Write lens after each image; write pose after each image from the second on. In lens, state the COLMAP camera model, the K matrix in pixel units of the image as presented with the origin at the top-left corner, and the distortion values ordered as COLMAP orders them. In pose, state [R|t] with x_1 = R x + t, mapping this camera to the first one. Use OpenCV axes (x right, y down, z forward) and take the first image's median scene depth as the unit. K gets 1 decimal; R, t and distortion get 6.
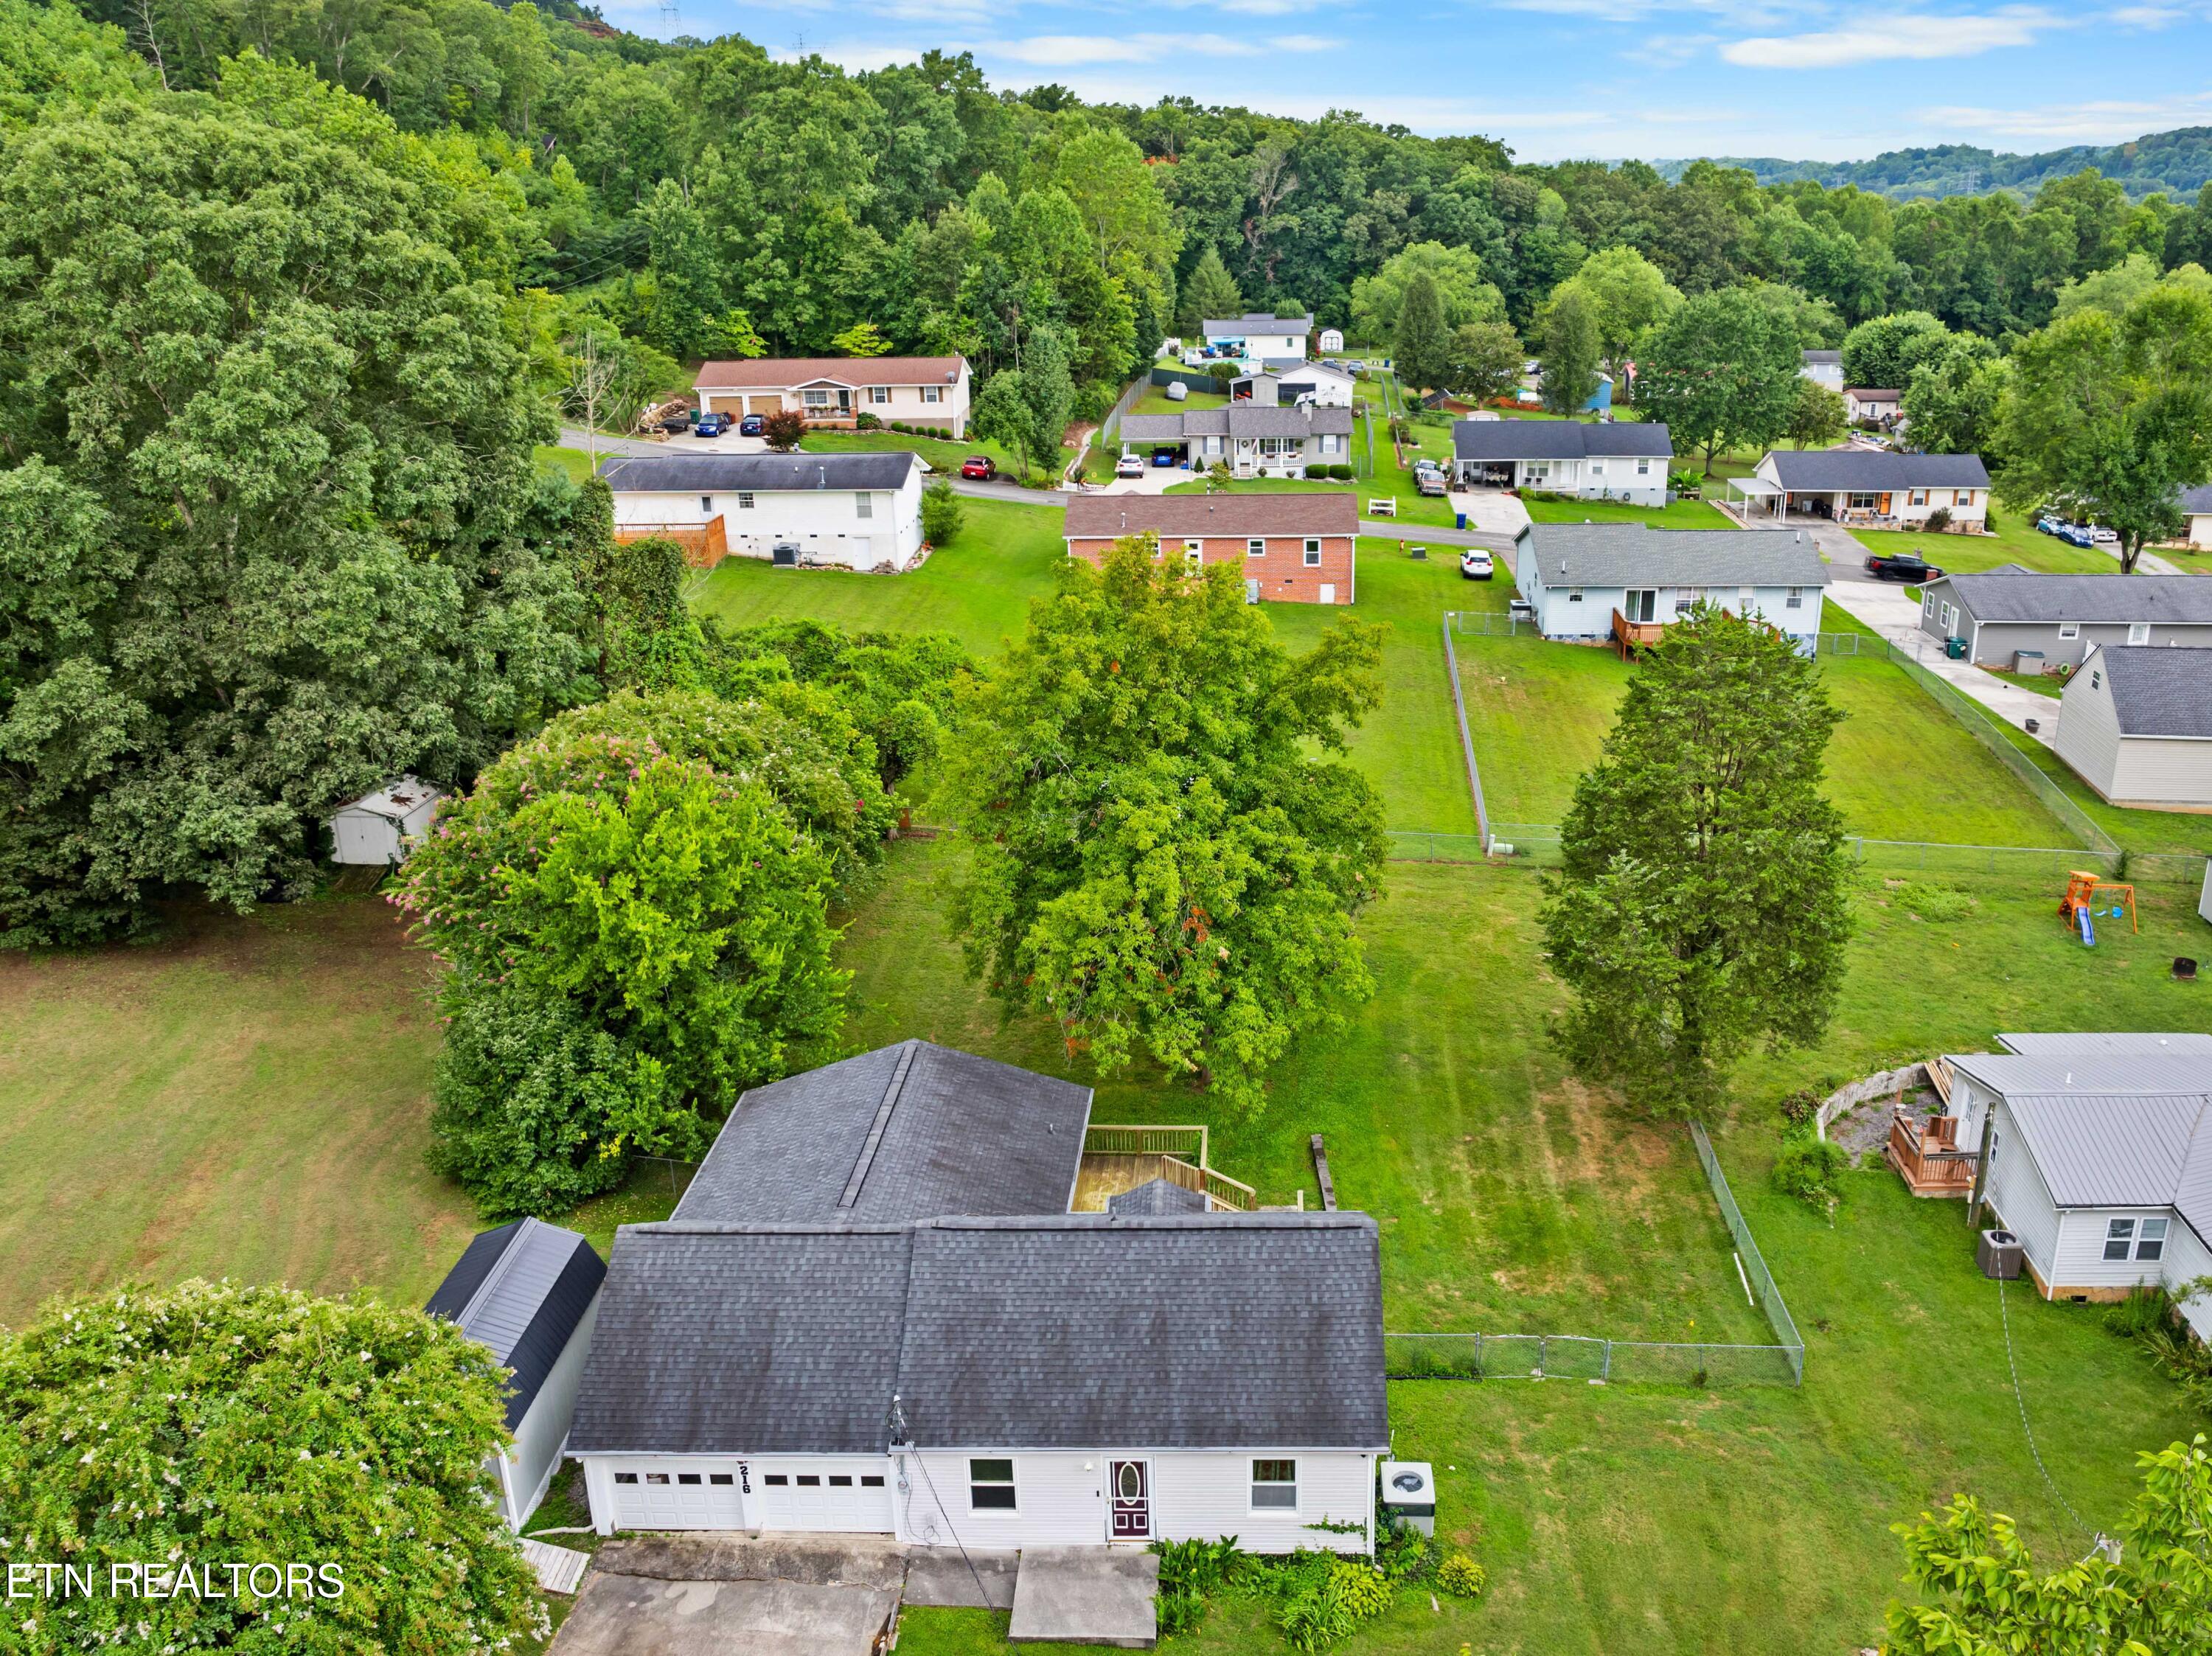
lens RADIAL K [[1814.1, 0, 1223.0], [0, 1814.1, 881.2], [0, 0, 1]] dist [-0.020141, -0.043690]
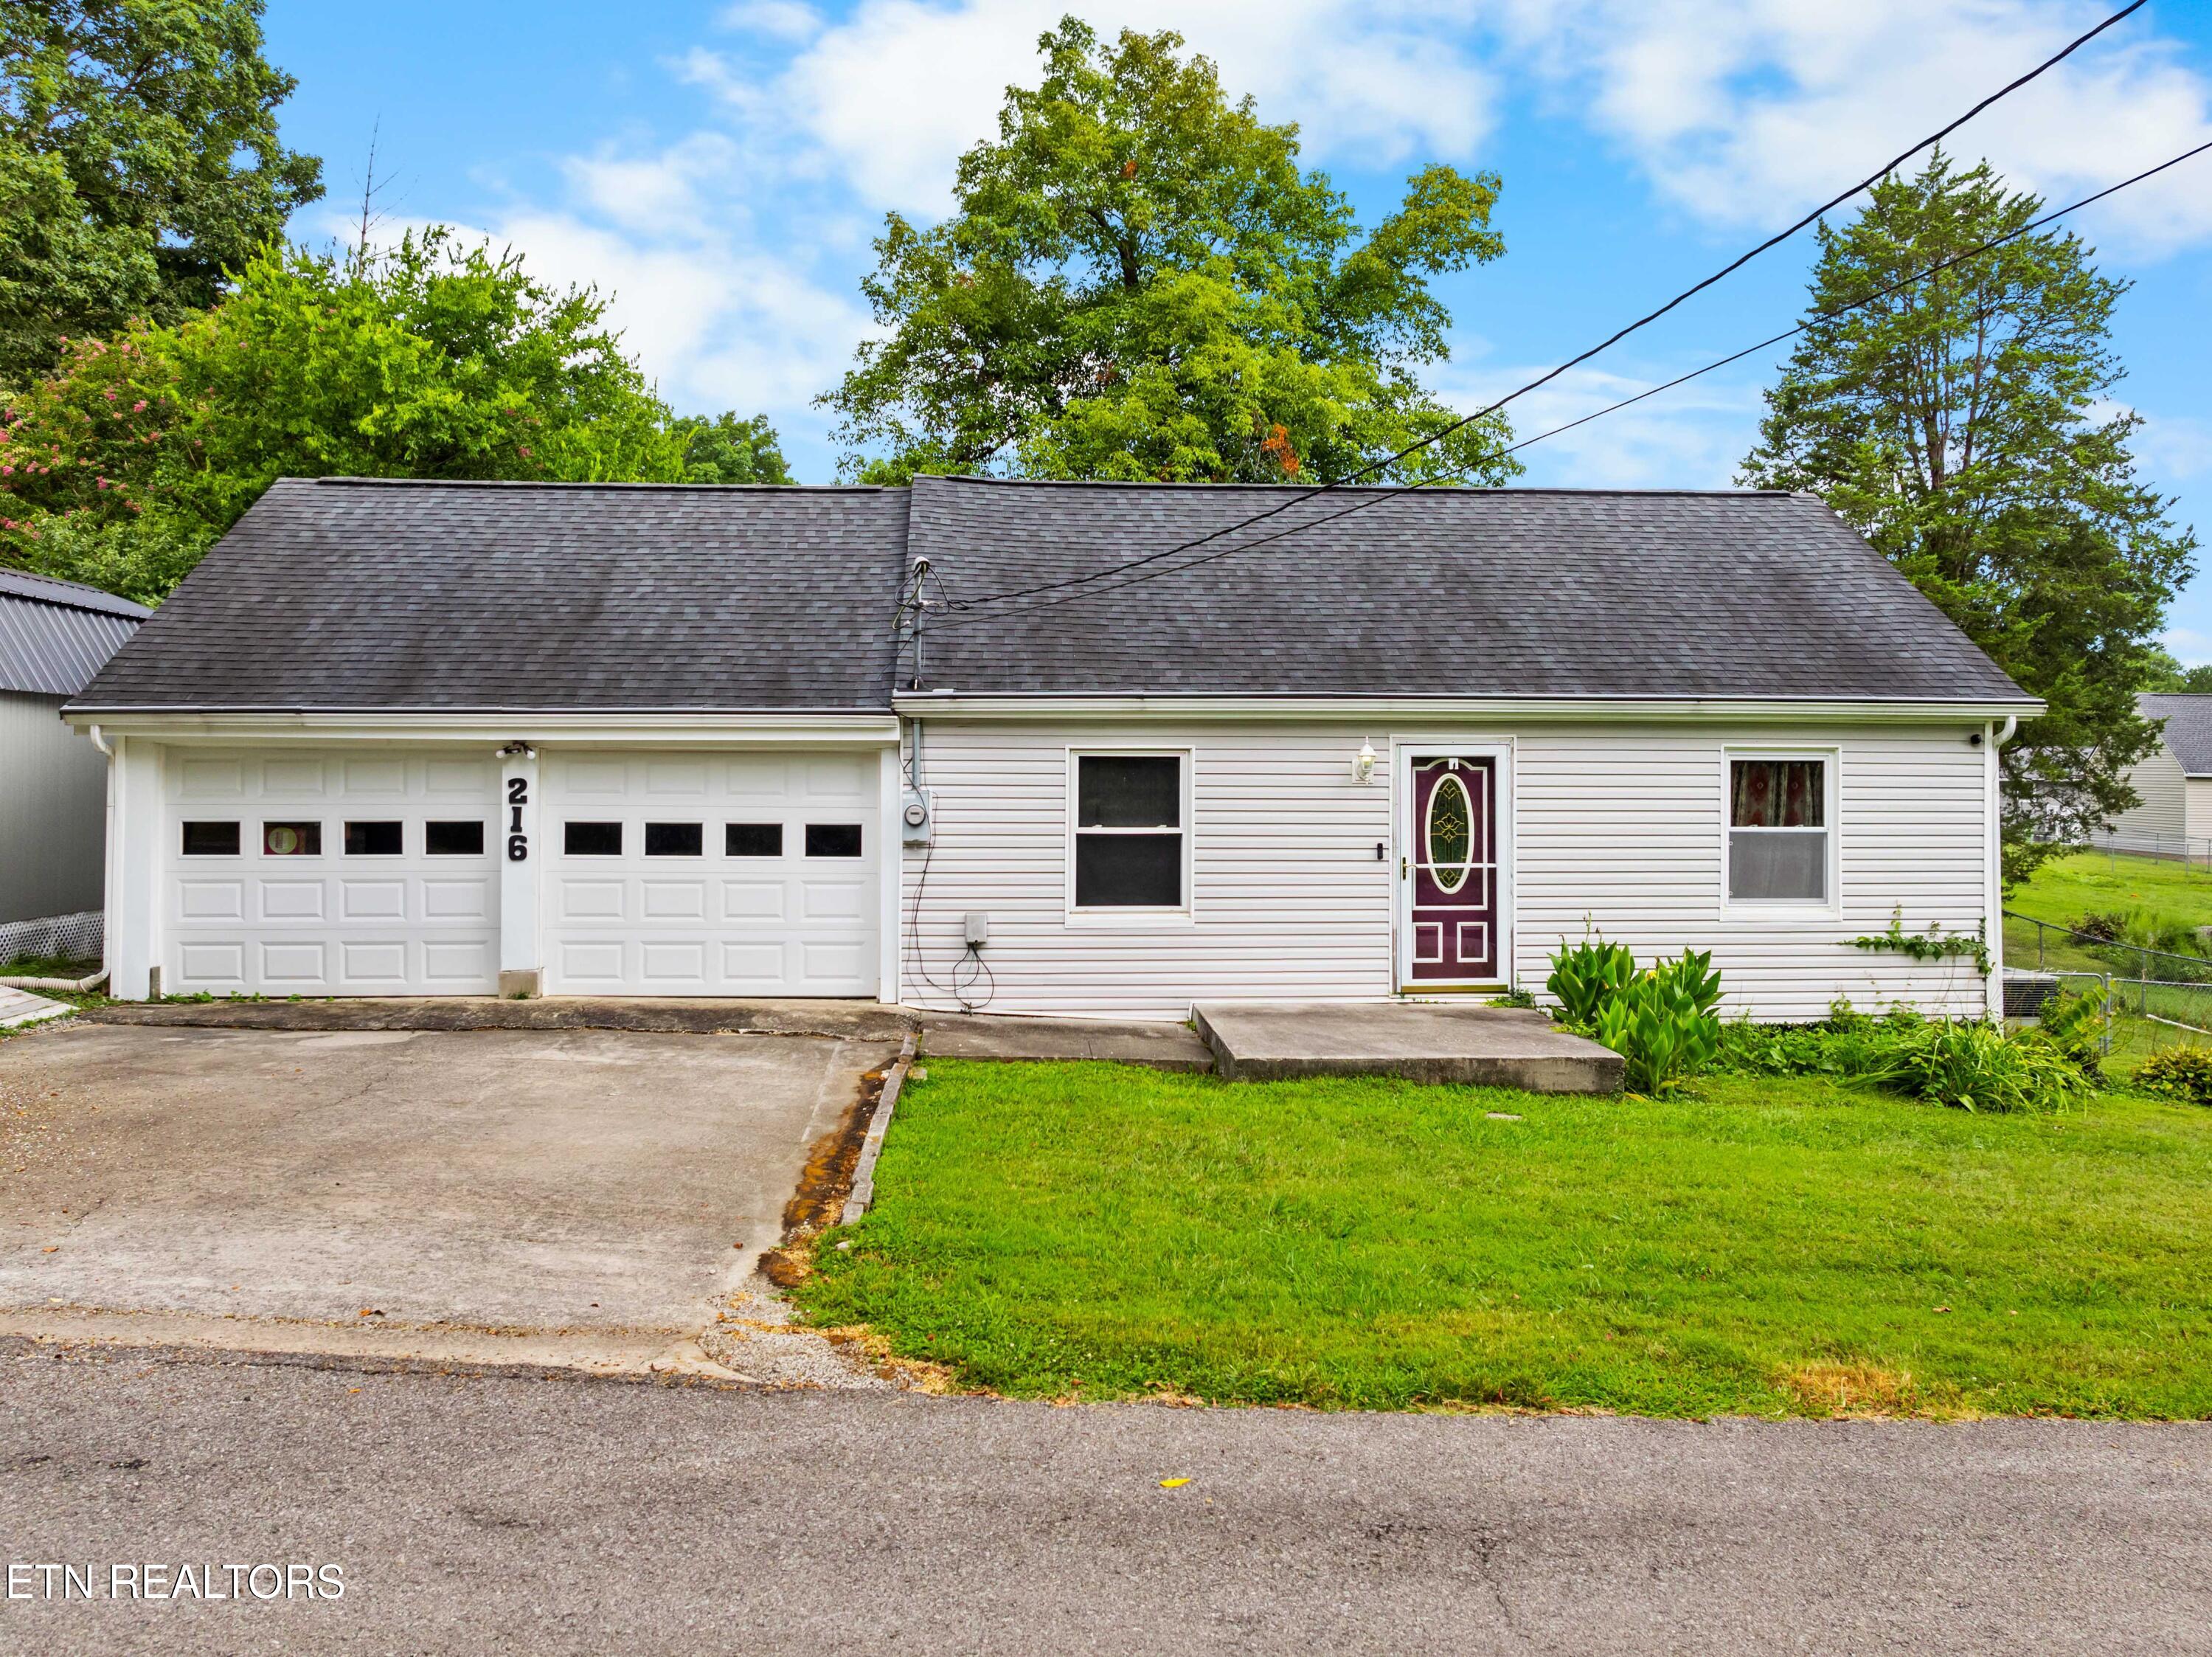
lens RADIAL K [[1815.4, 0, 1145.4], [0, 1815.4, 760.0], [0, 0, 1]] dist [-0.016875, -0.051765]
pose [[0.994658, 0.014630, 0.102186, -0.103281], [0.023645, 0.931299, -0.363488, 0.291492], [-0.100483, 0.363962, 0.925978, 0.375869]]
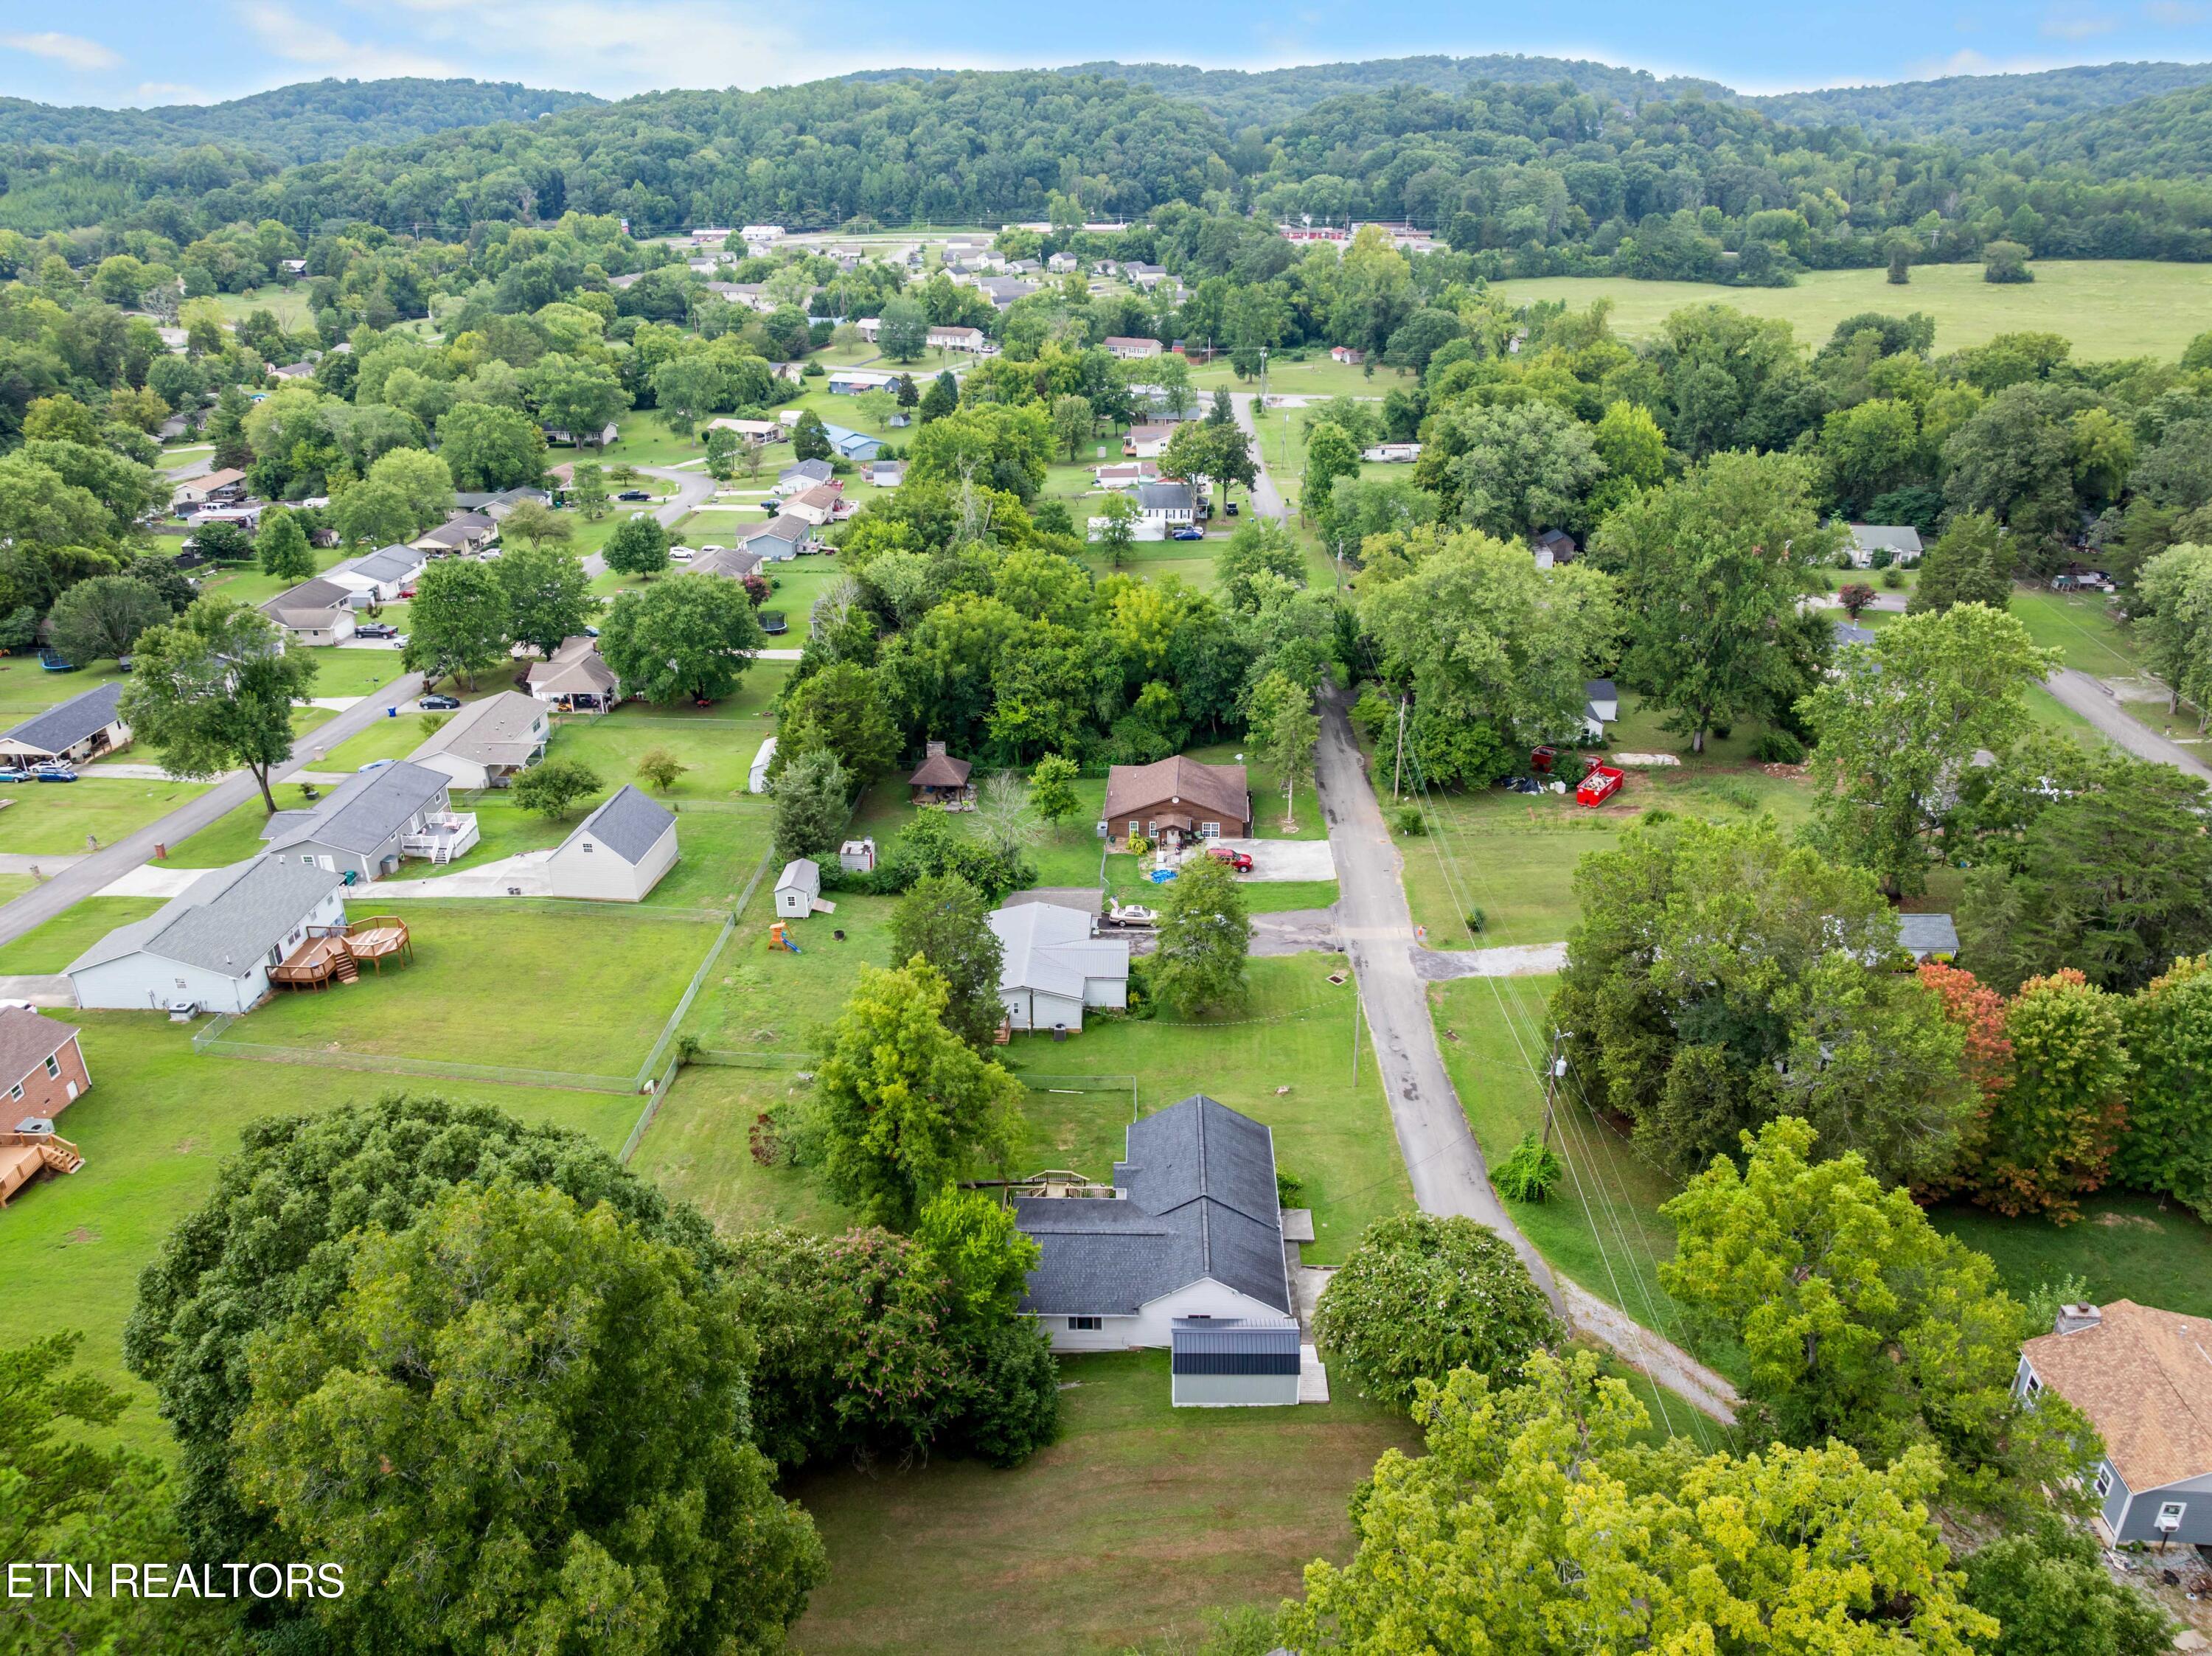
lens RADIAL K [[1535.7, 0, 1106.0], [0, 1535.7, 828.0], [0, 0, 1]] dist [-0.058246, 0.032859]
pose [[-0.000657, -0.413037, 0.910714, -1.286376], [0.361878, 0.848893, 0.385260, -0.764809], [-0.932225, 0.329821, 0.148912, 0.425752]]
